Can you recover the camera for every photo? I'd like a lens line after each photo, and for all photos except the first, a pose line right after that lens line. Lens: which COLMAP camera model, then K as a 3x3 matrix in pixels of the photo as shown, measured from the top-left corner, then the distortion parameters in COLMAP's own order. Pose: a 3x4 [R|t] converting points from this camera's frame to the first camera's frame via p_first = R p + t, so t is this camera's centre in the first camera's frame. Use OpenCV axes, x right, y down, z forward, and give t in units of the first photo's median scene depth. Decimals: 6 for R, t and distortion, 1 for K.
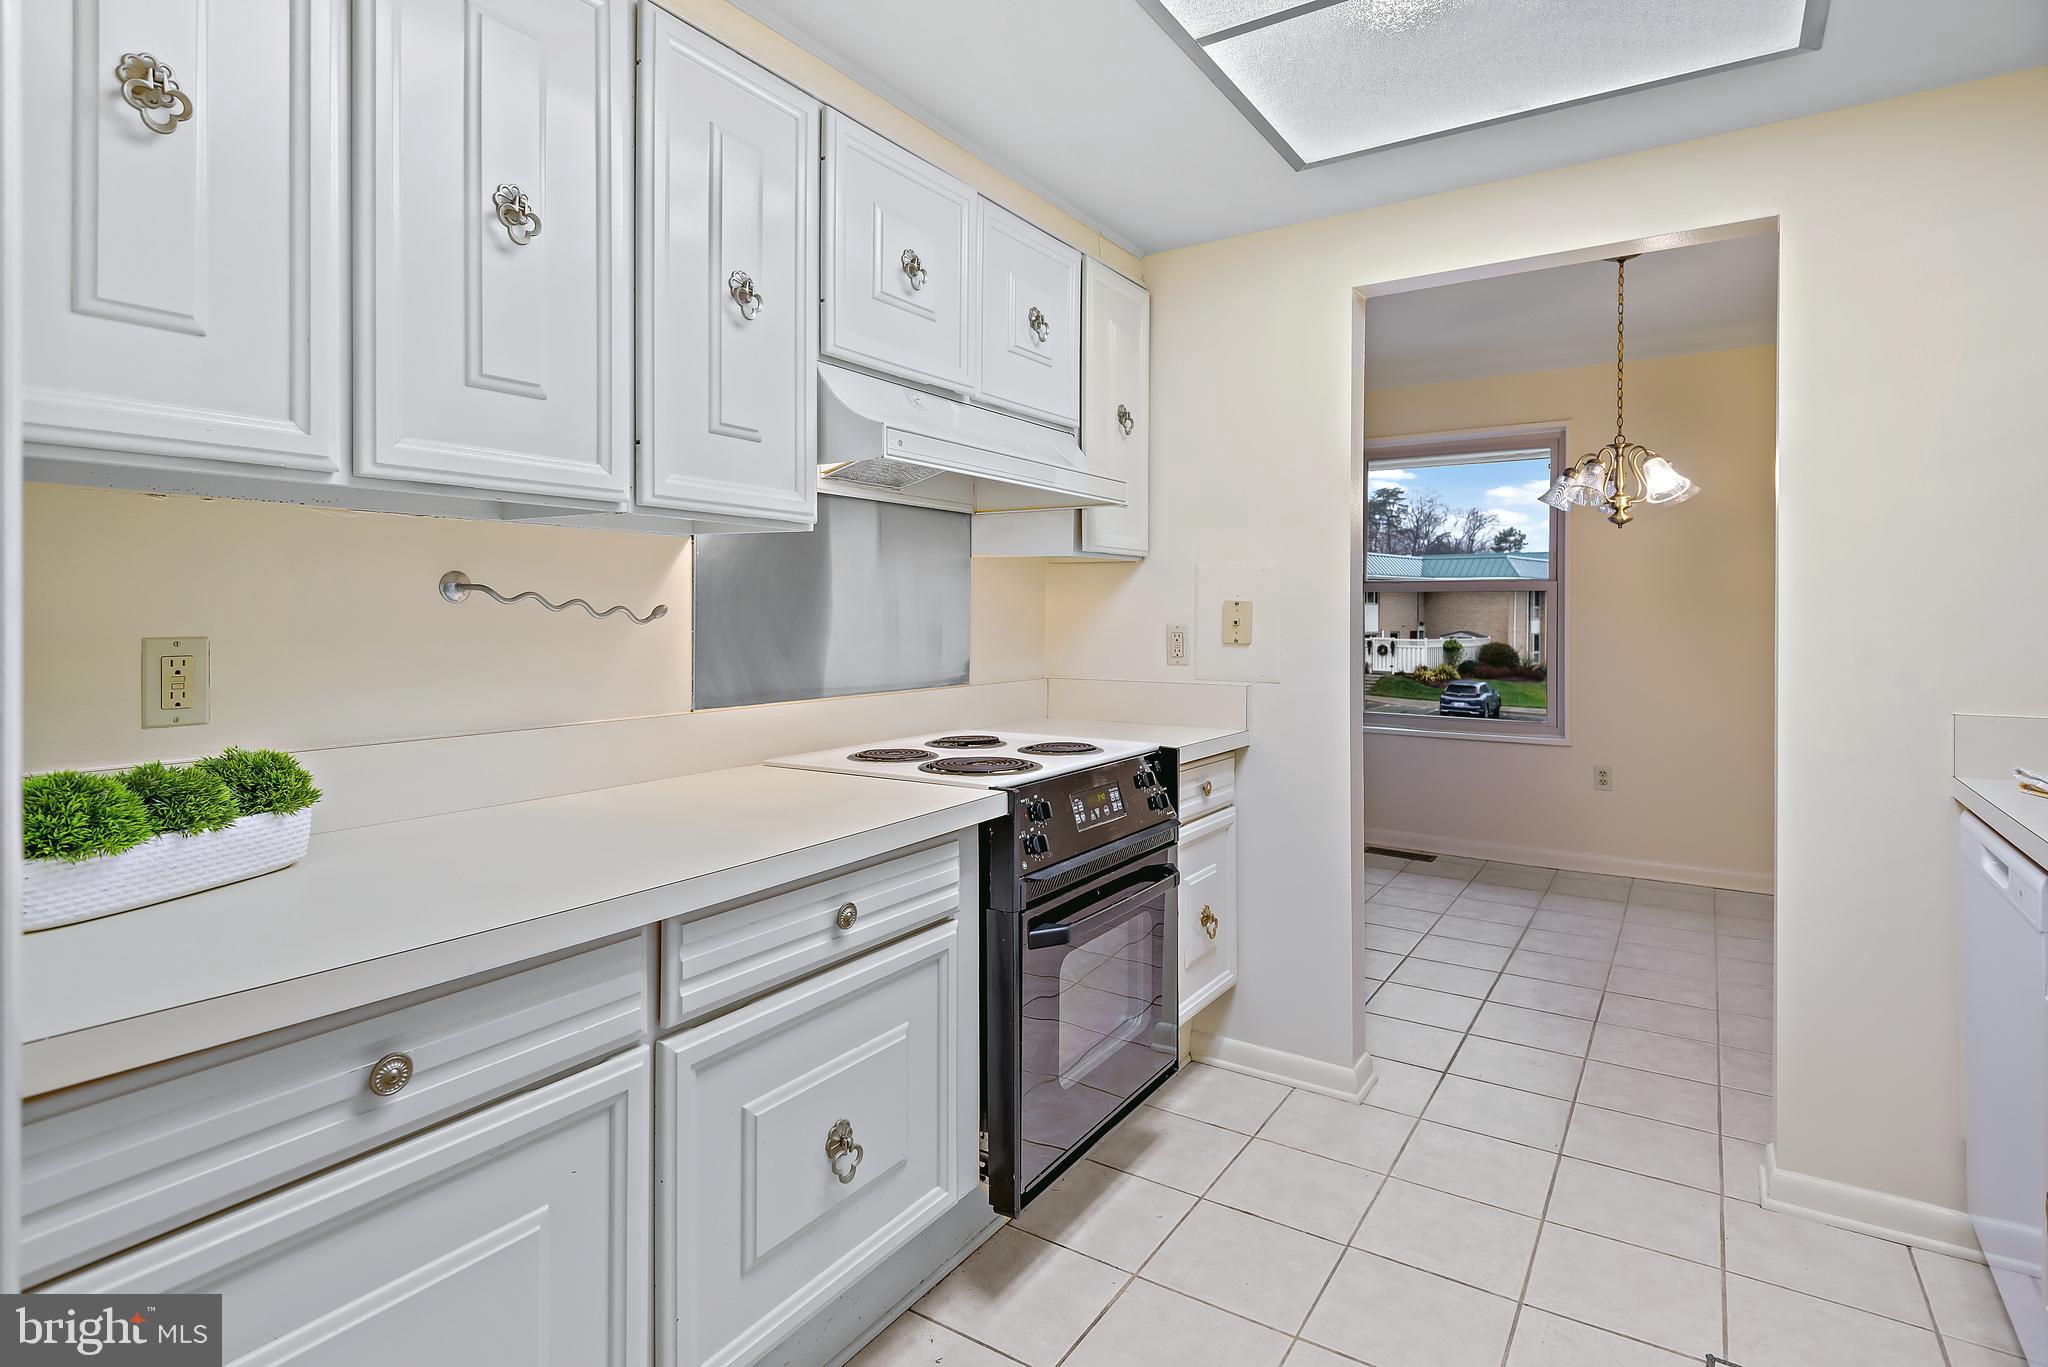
lens RADIAL K [[1043.4, 0, 1028.9], [0, 1043.4, 615.3], [0, 0, 1]] dist [0.031623, -0.018148]
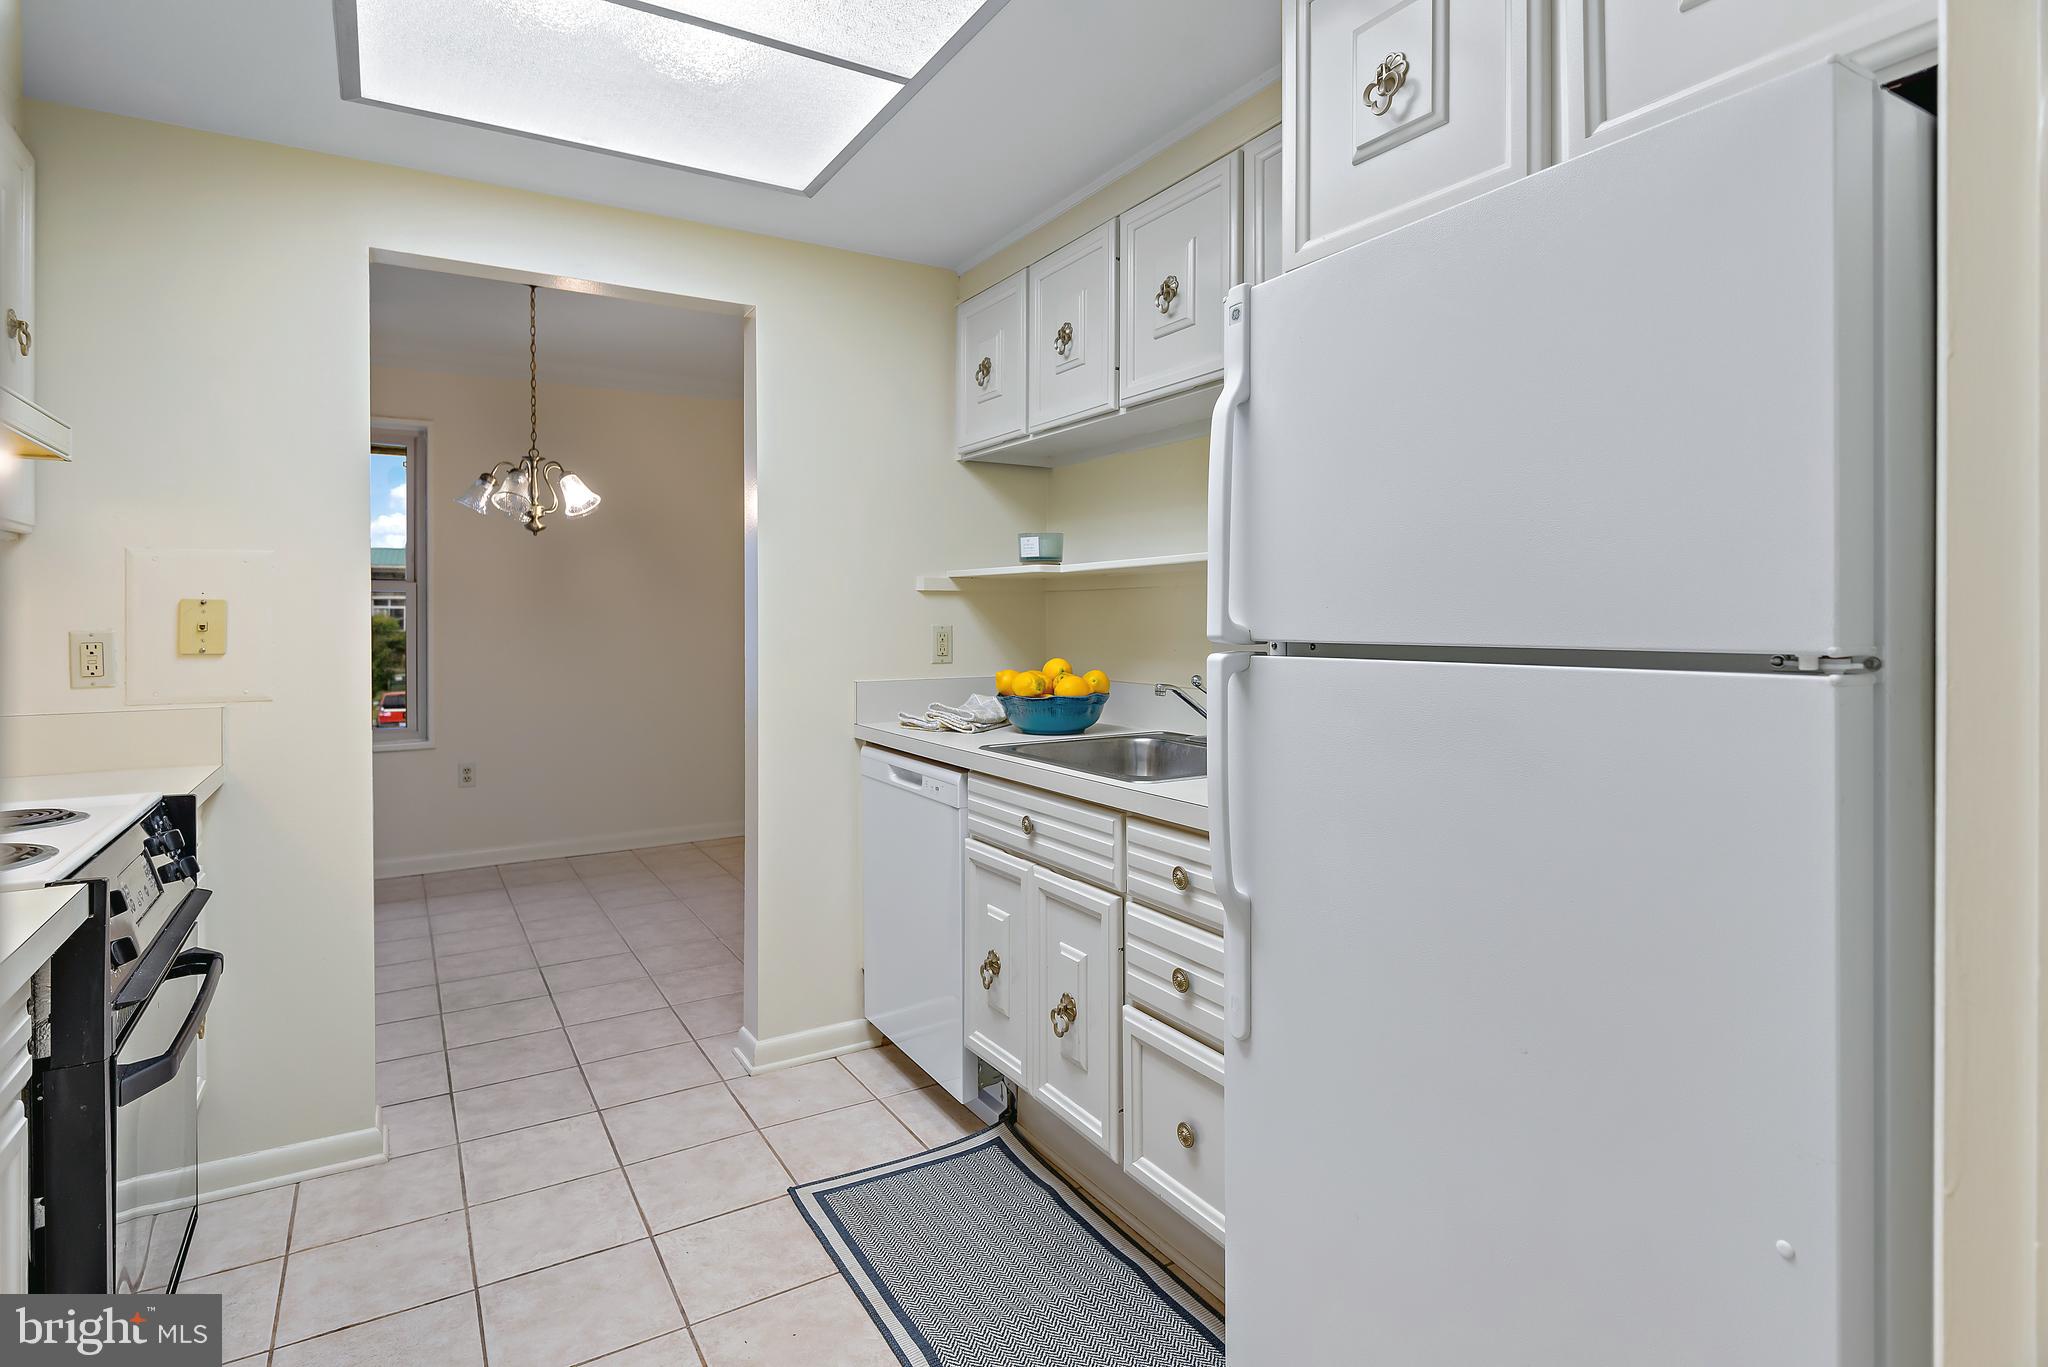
lens RADIAL K [[1043.4, 0, 1008.4], [0, 1043.4, 618.6], [0, 0, 1]] dist [0.031623, -0.018148]
pose [[0.450642, -0.006572, 0.892681, -0.299836], [0.005932, 0.999973, 0.004367, 0.000526], [-0.892685, 0.003328, 0.450668, 0.143141]]
